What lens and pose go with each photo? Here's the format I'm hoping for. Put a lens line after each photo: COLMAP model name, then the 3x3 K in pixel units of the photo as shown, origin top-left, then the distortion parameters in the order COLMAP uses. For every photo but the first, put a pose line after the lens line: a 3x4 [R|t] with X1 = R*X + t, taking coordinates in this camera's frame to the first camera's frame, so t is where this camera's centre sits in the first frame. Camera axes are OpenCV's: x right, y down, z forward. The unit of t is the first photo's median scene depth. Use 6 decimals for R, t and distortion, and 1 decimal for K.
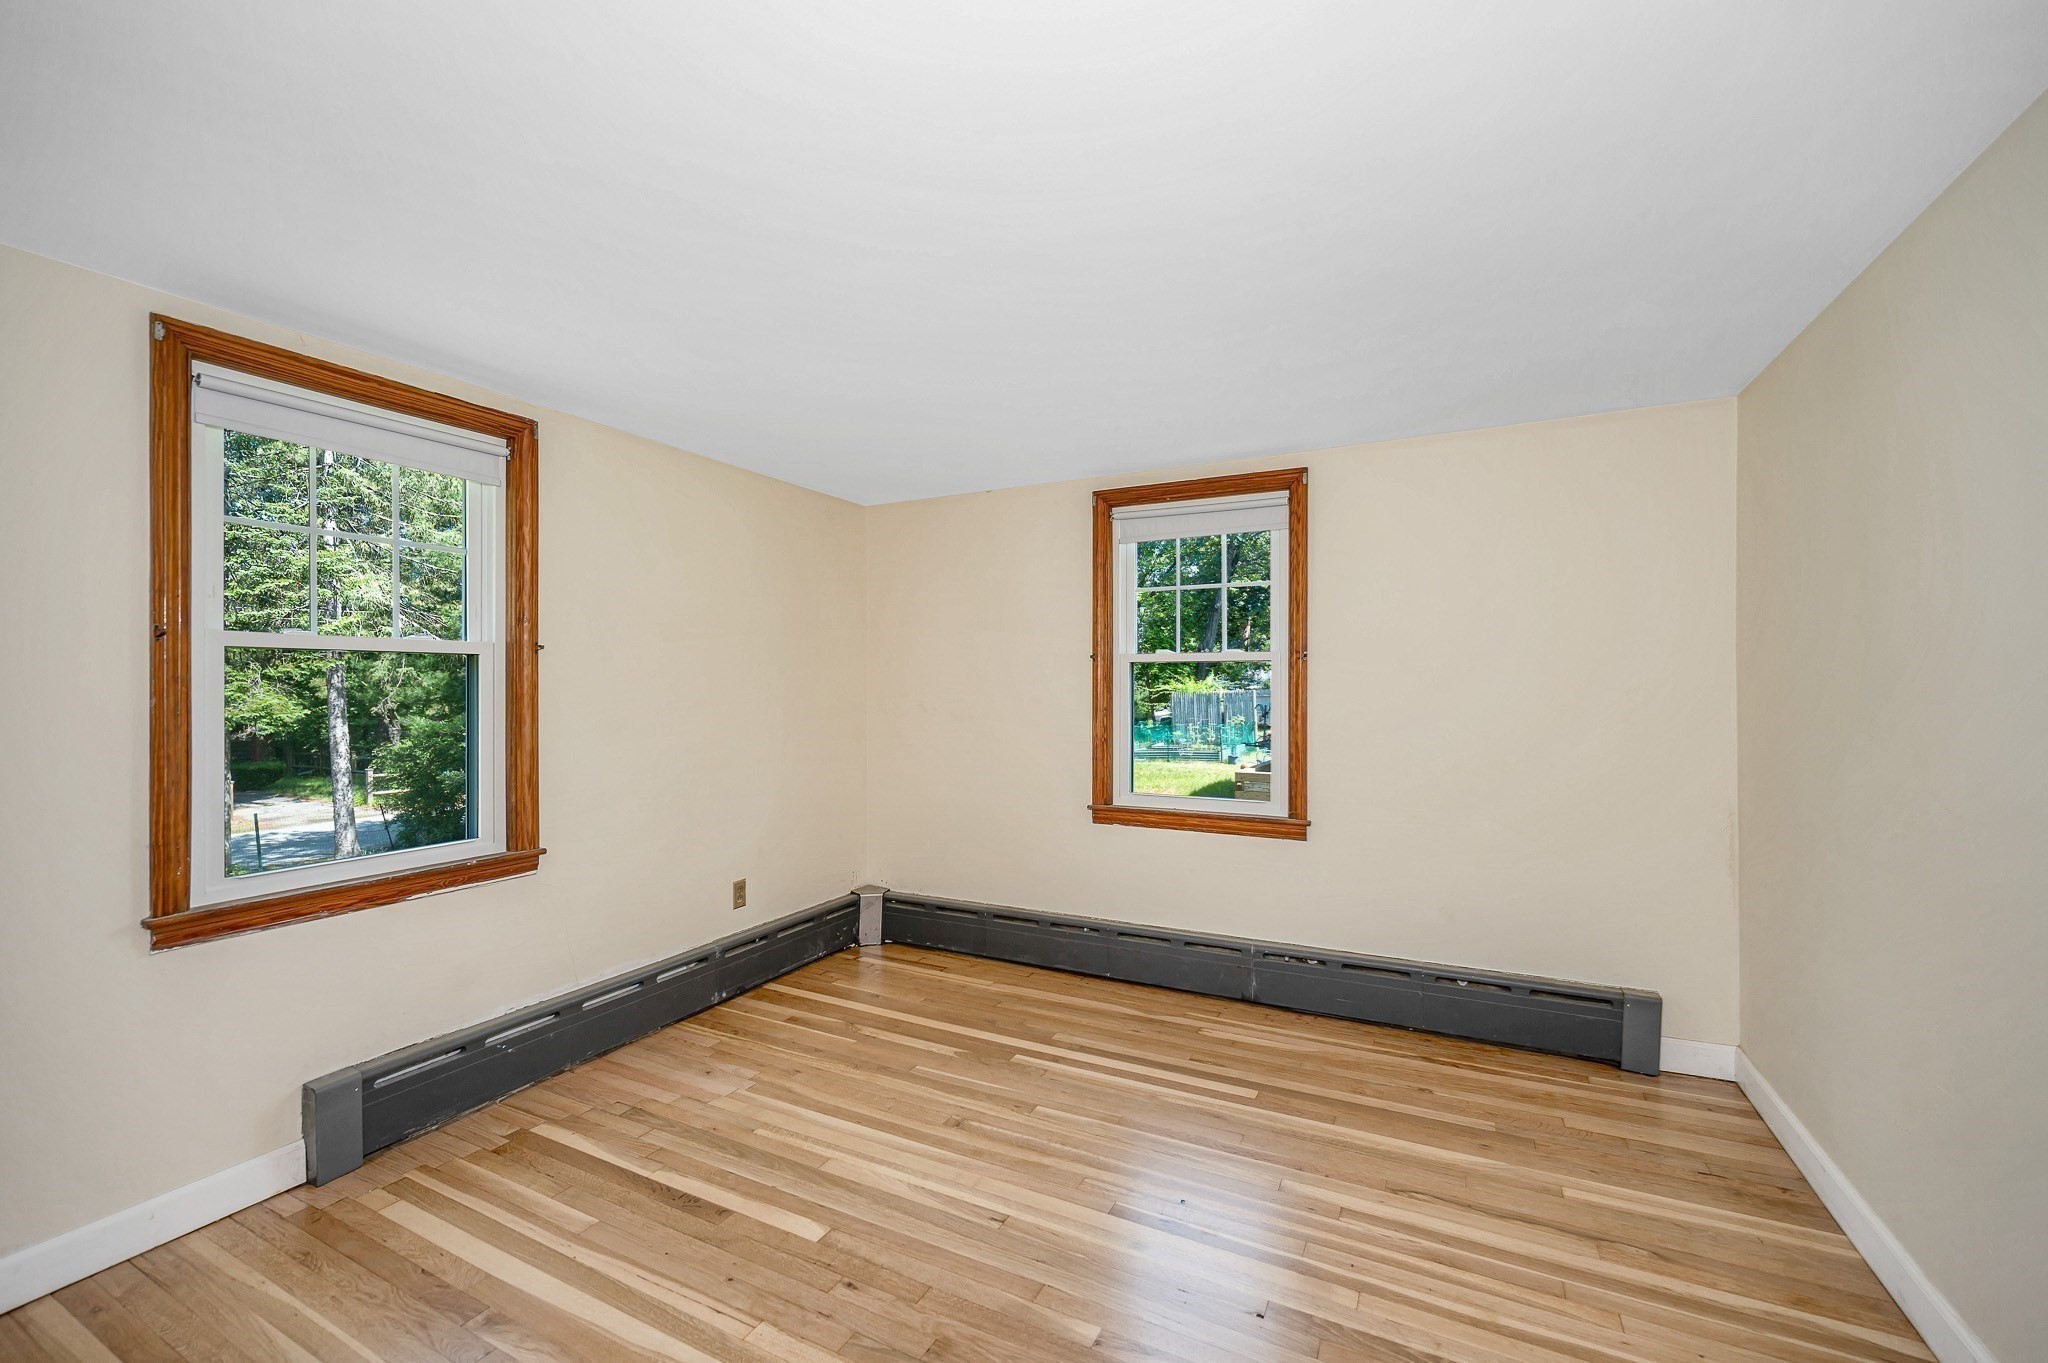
lens RADIAL K [[815.8, 0, 1026.4], [0, 815.8, 694.4], [0, 0, 1]] dist [0.000043, 0.000132]
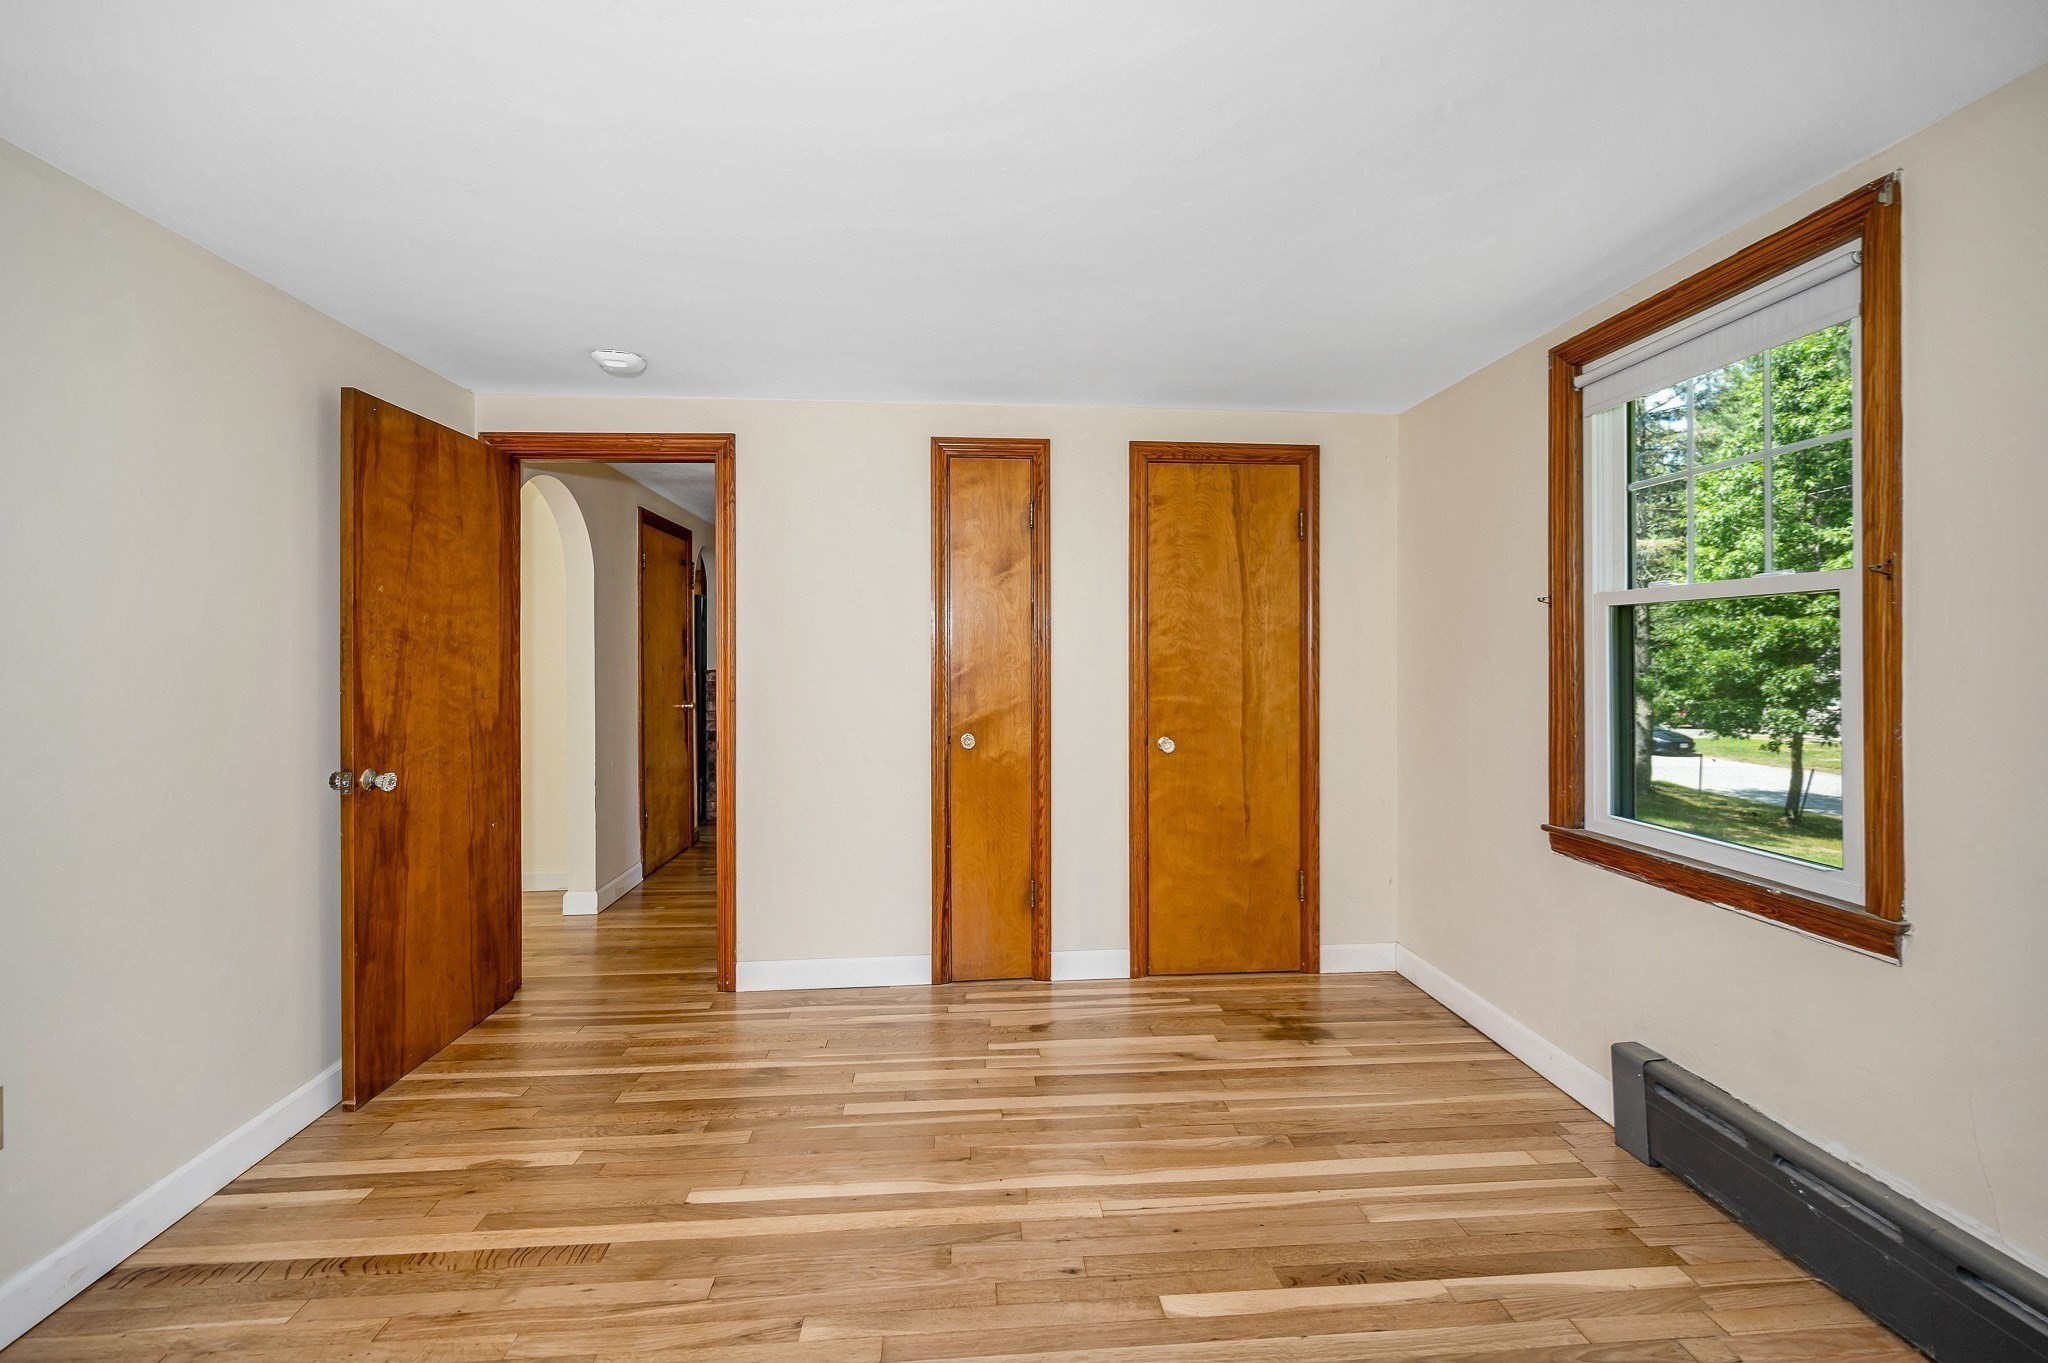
lens RADIAL K [[815.8, 0, 1025.4], [0, 815.8, 673.5], [0, 0, 1]] dist [0.000043, 0.000132]
pose [[-0.850586, 0.015426, -0.525610, 0.291586], [0.004084, 0.999733, 0.022731, 0.001872], [0.525821, 0.017188, -0.850422, 1.606368]]
